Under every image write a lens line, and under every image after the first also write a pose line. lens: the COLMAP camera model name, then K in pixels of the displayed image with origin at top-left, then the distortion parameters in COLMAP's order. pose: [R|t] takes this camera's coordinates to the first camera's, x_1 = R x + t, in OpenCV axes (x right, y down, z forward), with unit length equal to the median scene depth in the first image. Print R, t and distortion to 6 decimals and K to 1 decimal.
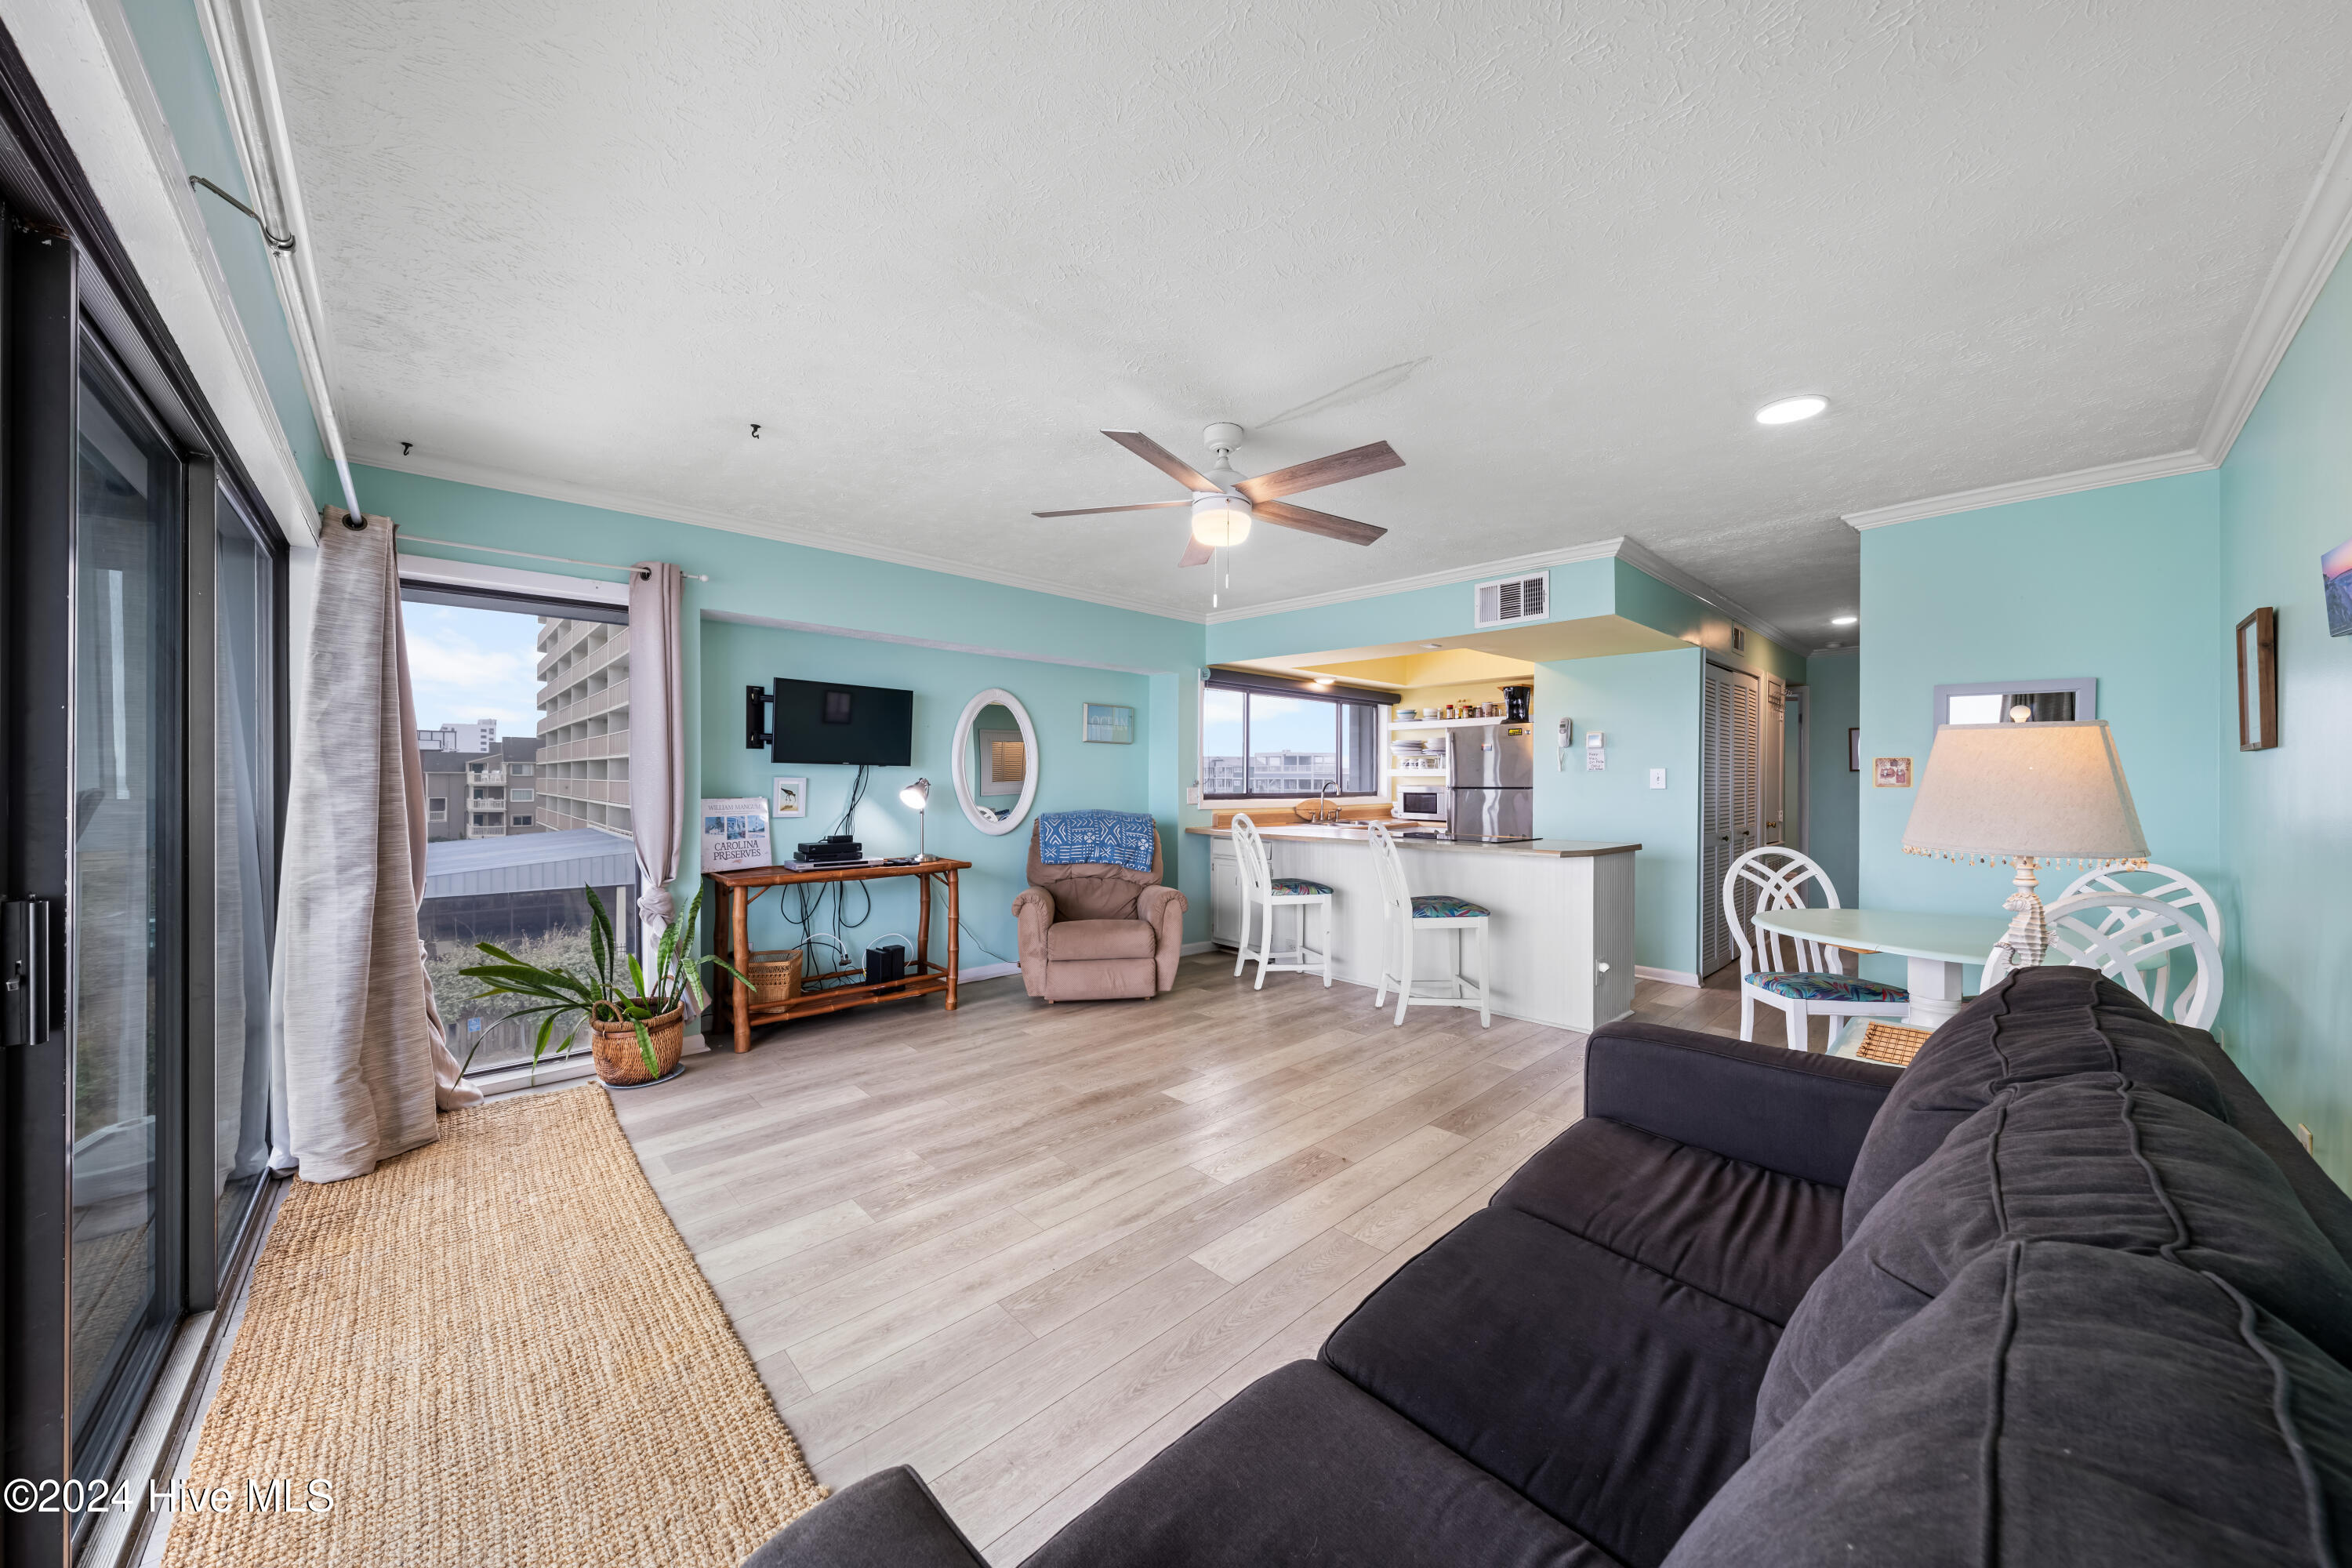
lens RADIAL K [[809.0, 0, 1195.0], [0, 809.0, 785.6], [0, 0, 1]] dist [0.000723, -0.000628]
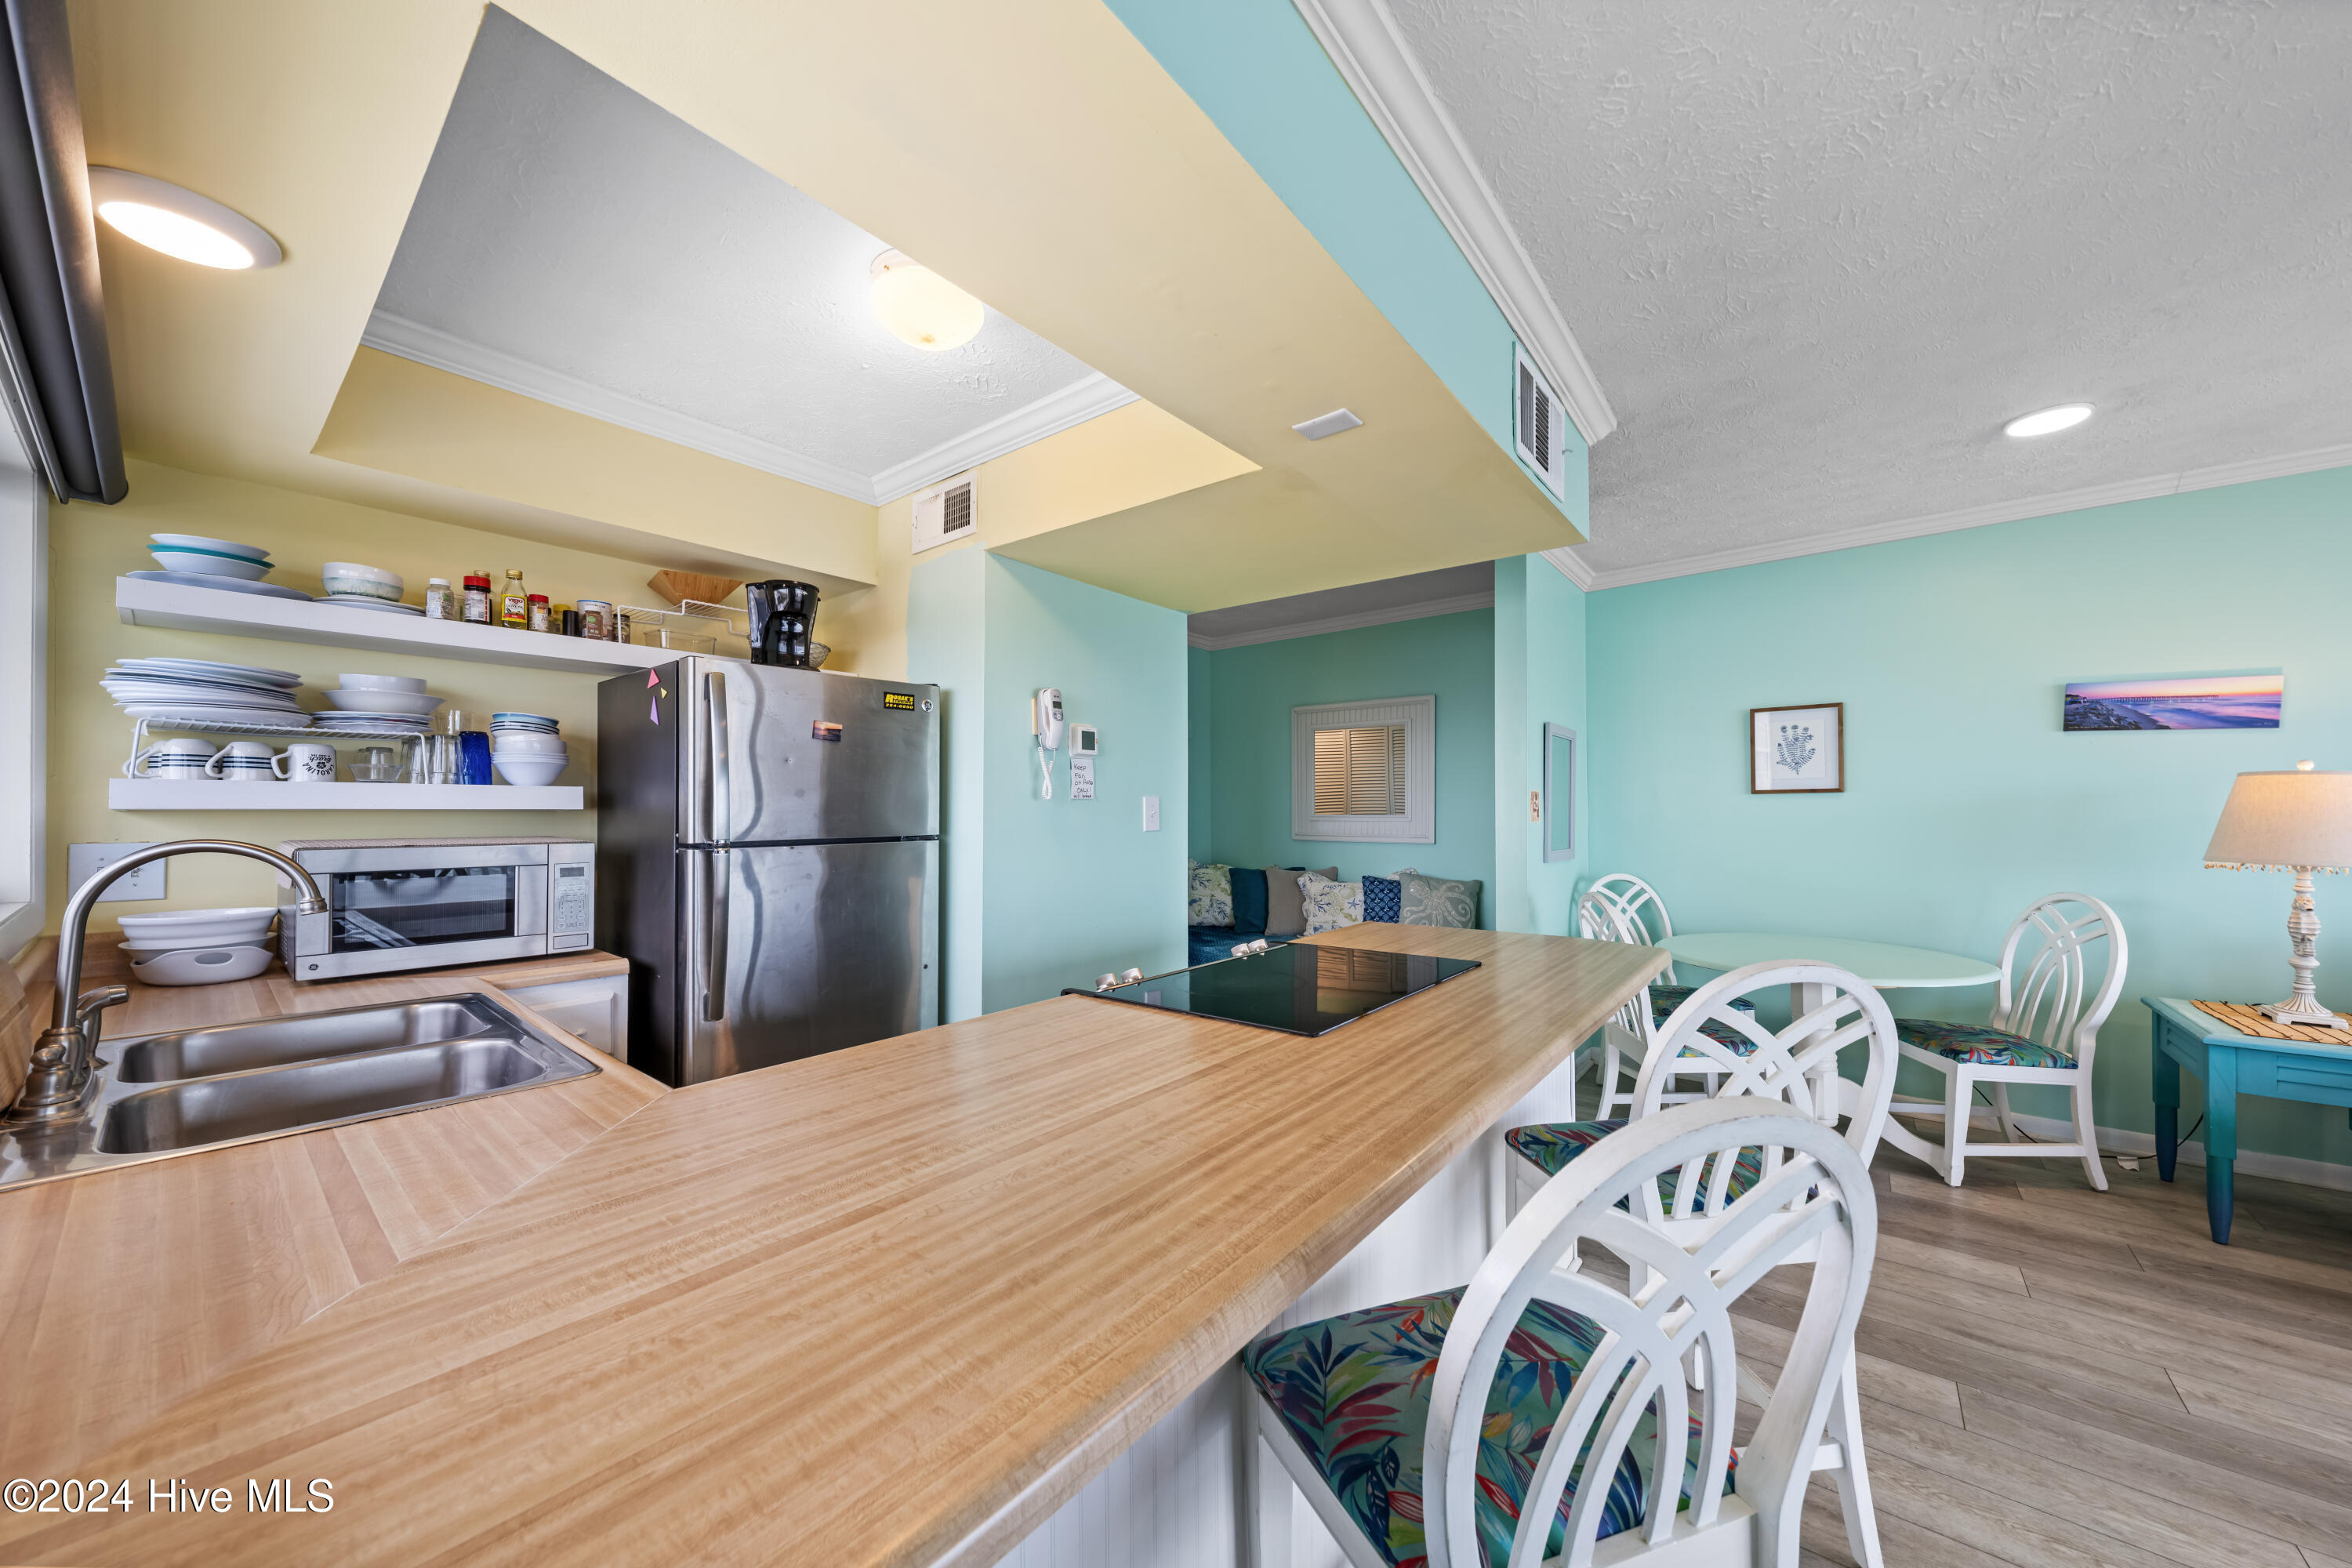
lens RADIAL K [[809.0, 0, 1201.3], [0, 809.0, 808.2], [0, 0, 1]] dist [0.000723, -0.000628]
pose [[-0.125525, 0.000944, 0.992090, -0.039944], [0.009989, 0.999950, 0.000313, -0.014478], [-0.992040, 0.009950, -0.125529, 1.181709]]
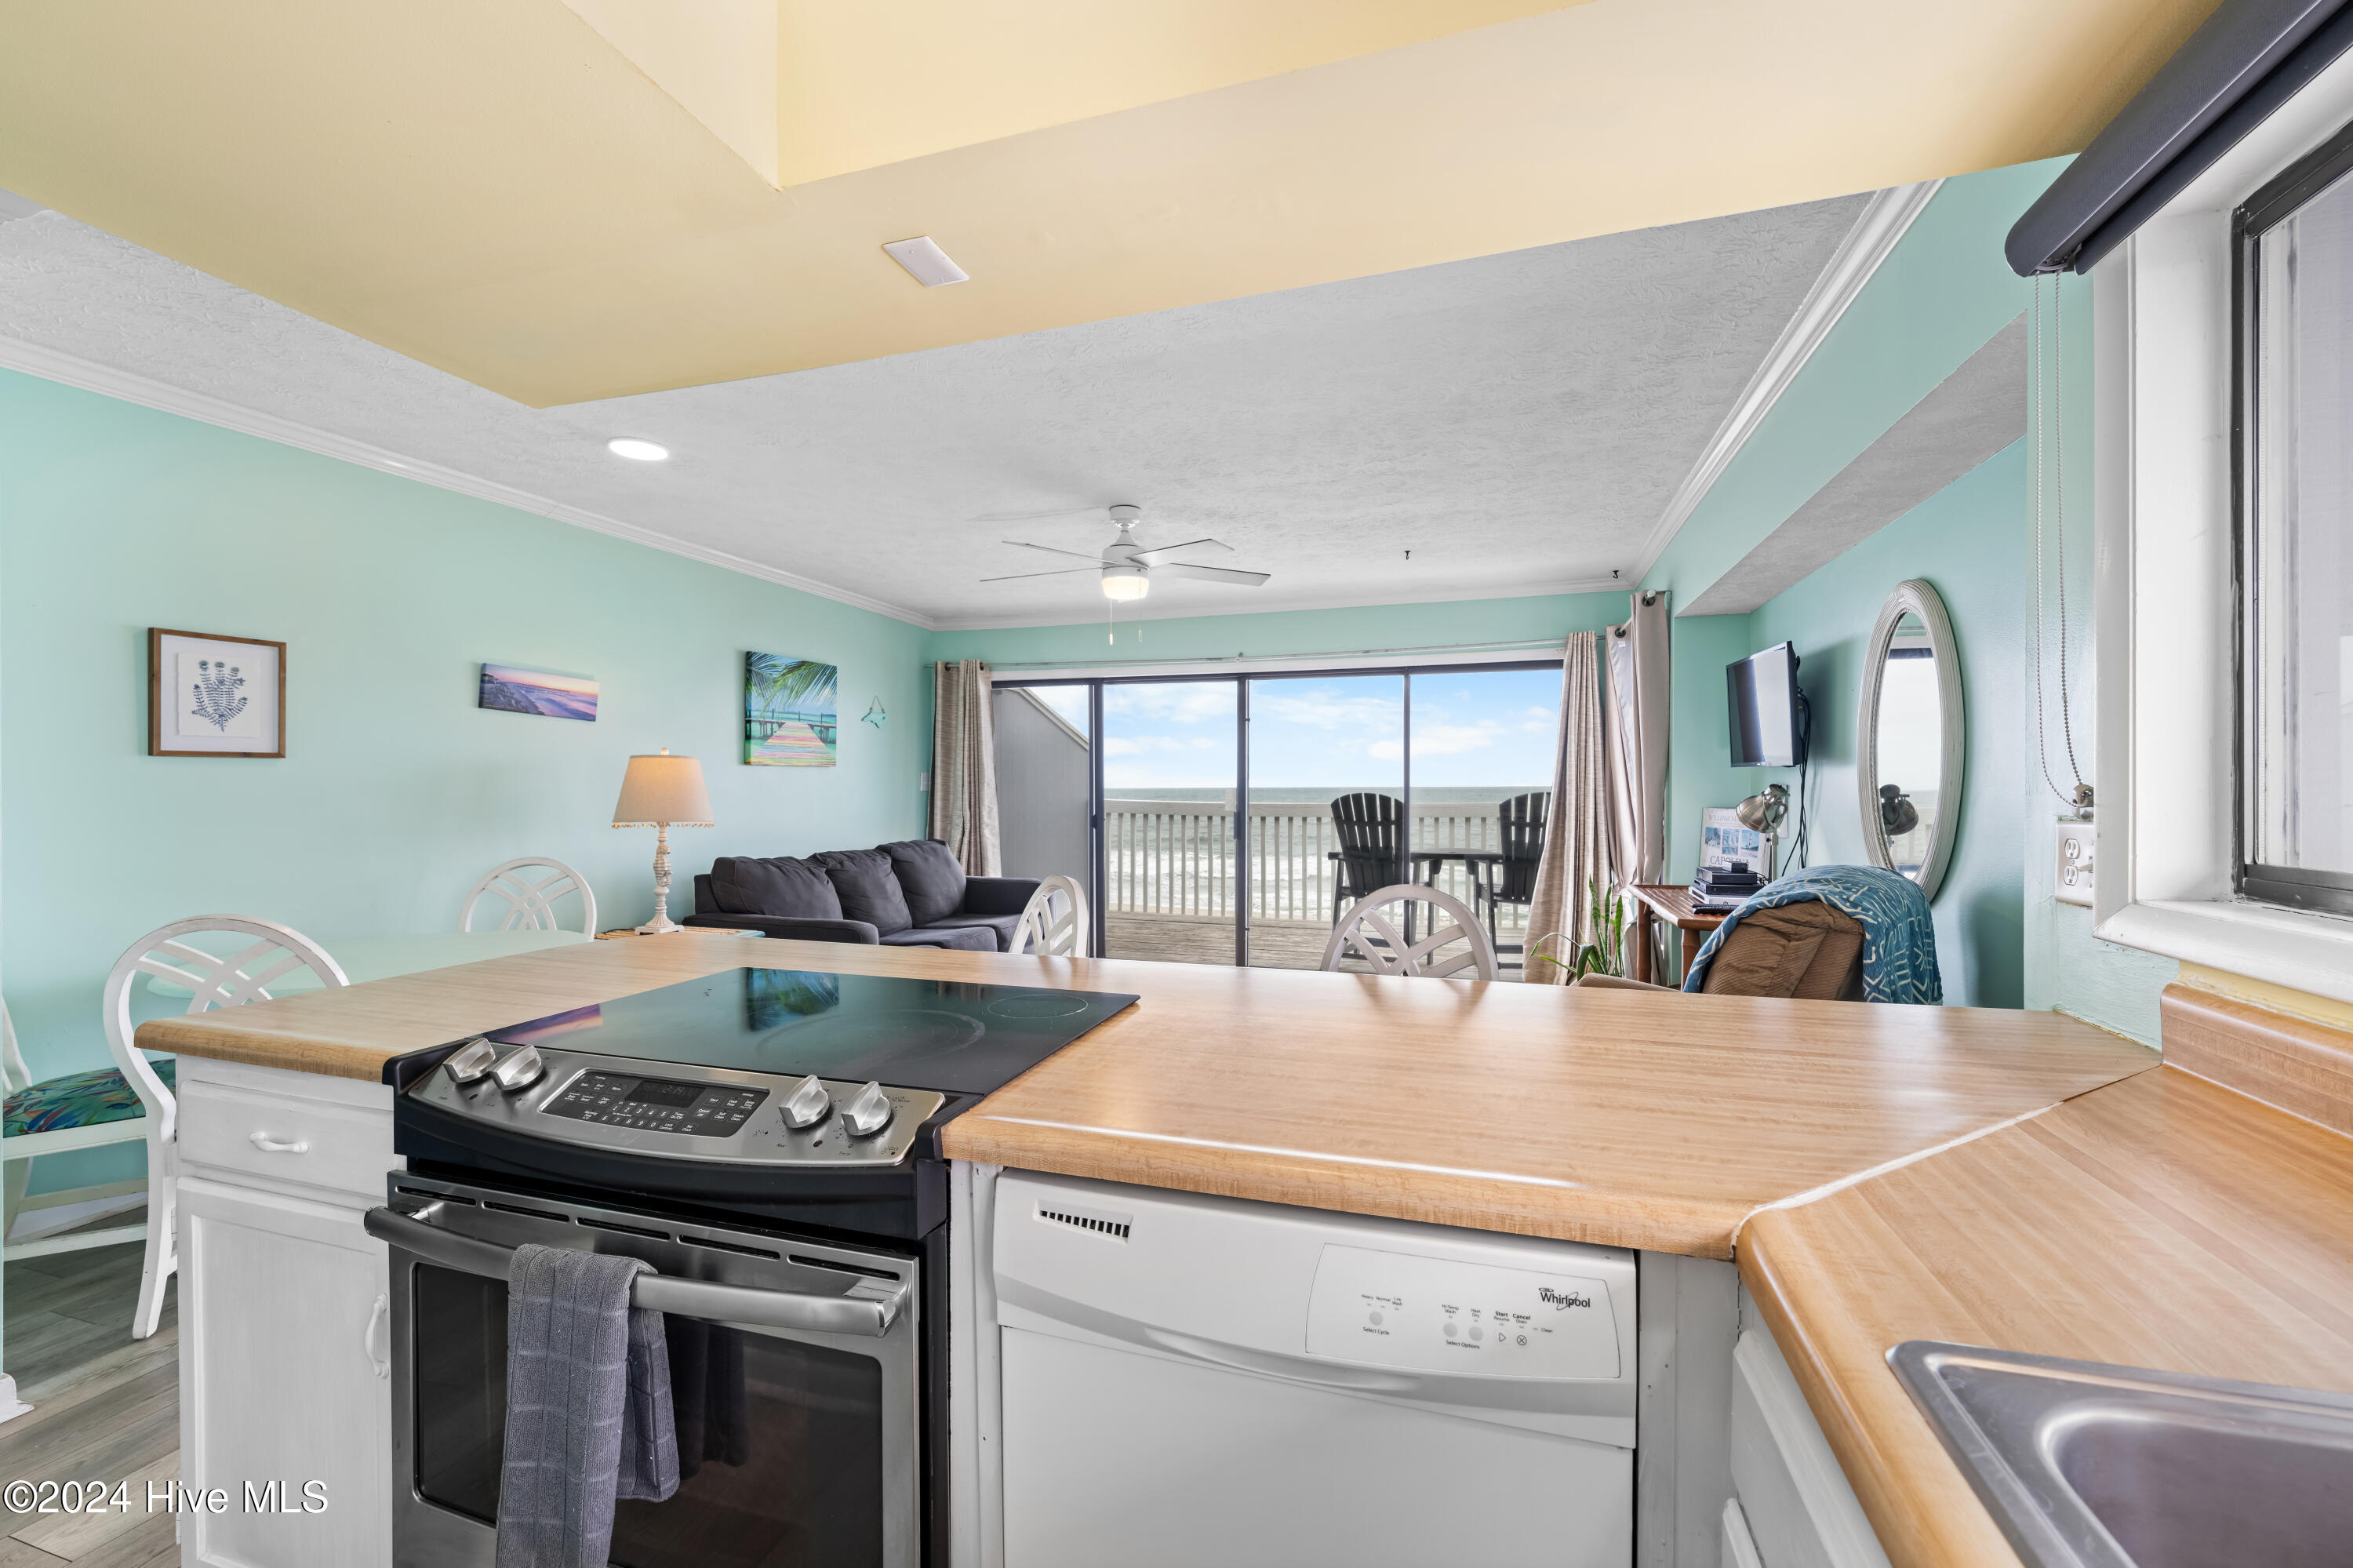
lens RADIAL K [[952.8, 0, 1185.2], [0, 952.8, 792.5], [0, 0, 1]] dist [0.002152, -0.000630]
pose [[-0.880306, 0.000576, -0.474406, 0.391710], [-0.004676, 0.999940, 0.009890, -0.008203], [0.474383, 0.010925, -0.880251, 1.410086]]
